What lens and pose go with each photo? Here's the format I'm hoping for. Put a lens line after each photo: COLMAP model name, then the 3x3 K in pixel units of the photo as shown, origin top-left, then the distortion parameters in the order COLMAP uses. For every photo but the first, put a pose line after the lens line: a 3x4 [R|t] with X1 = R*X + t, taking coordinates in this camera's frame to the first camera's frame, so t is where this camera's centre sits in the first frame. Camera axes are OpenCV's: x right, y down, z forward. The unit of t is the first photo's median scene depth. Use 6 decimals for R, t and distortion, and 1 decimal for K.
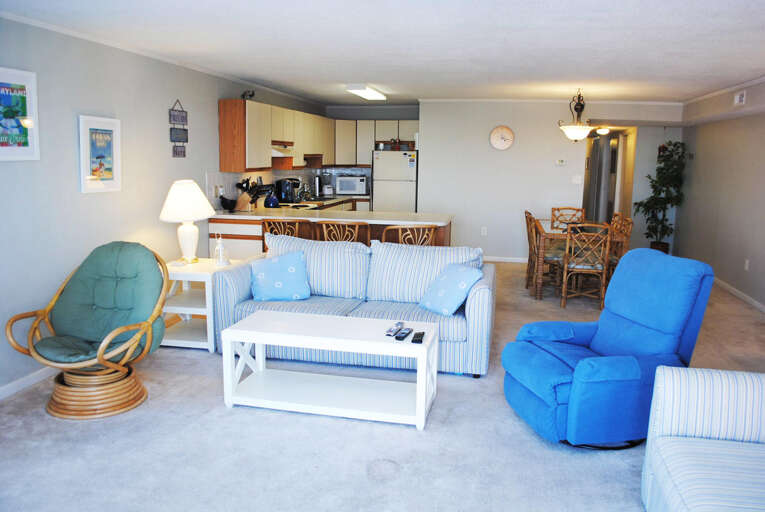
lens RADIAL K [[607.1, 0, 385.7], [0, 607.1, 259.3], [0, 0, 1]] dist [-0.078318, 0.006722]
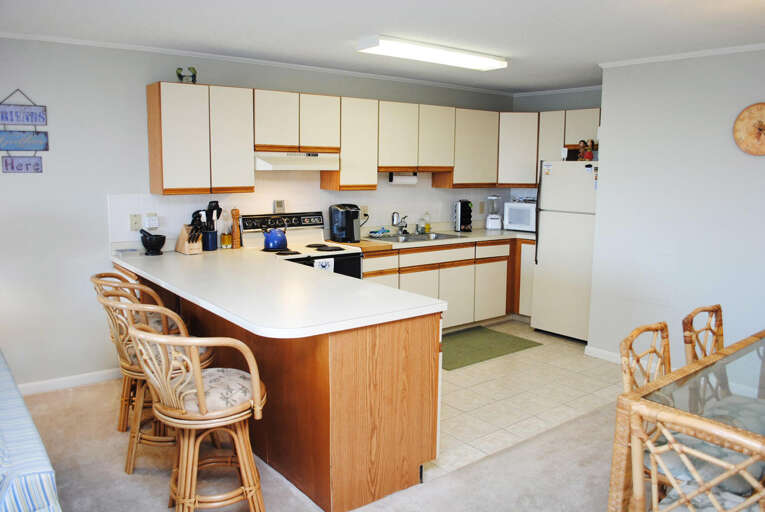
lens RADIAL K [[607.1, 0, 385.7], [0, 607.1, 259.3], [0, 0, 1]] dist [-0.078318, 0.006722]
pose [[0.764017, 0.089159, -0.639005, 0.478631], [-0.104822, 0.994400, 0.013418, -0.144279], [0.636624, 0.056730, 0.769085, 0.874103]]
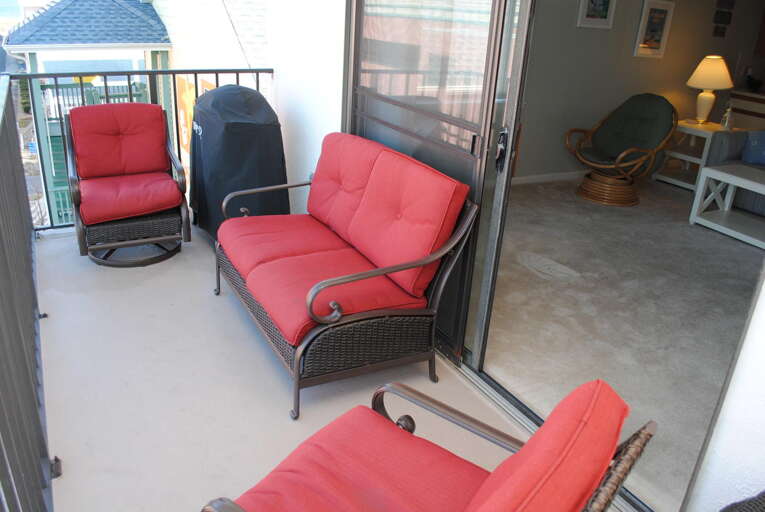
lens RADIAL K [[607.1, 0, 385.7], [0, 607.1, 259.3], [0, 0, 1]] dist [-0.078318, 0.006722]
pose [[0.657735, 0.320104, -0.681849, 0.181649], [-0.175034, 0.945383, 0.274980, 0.050881], [0.732631, -0.061517, 0.677841, -0.349664]]
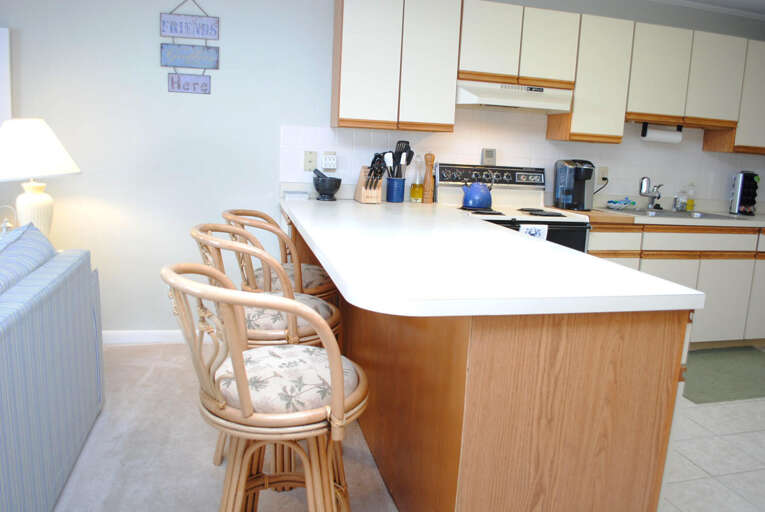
lens RADIAL K [[607.1, 0, 385.7], [0, 607.1, 259.3], [0, 0, 1]] dist [-0.078318, 0.006722]
pose [[0.437100, 0.171846, -0.882844, 0.355691], [-0.189915, 0.977080, 0.096161, -0.118191], [0.879134, 0.125633, 0.459717, 1.066136]]
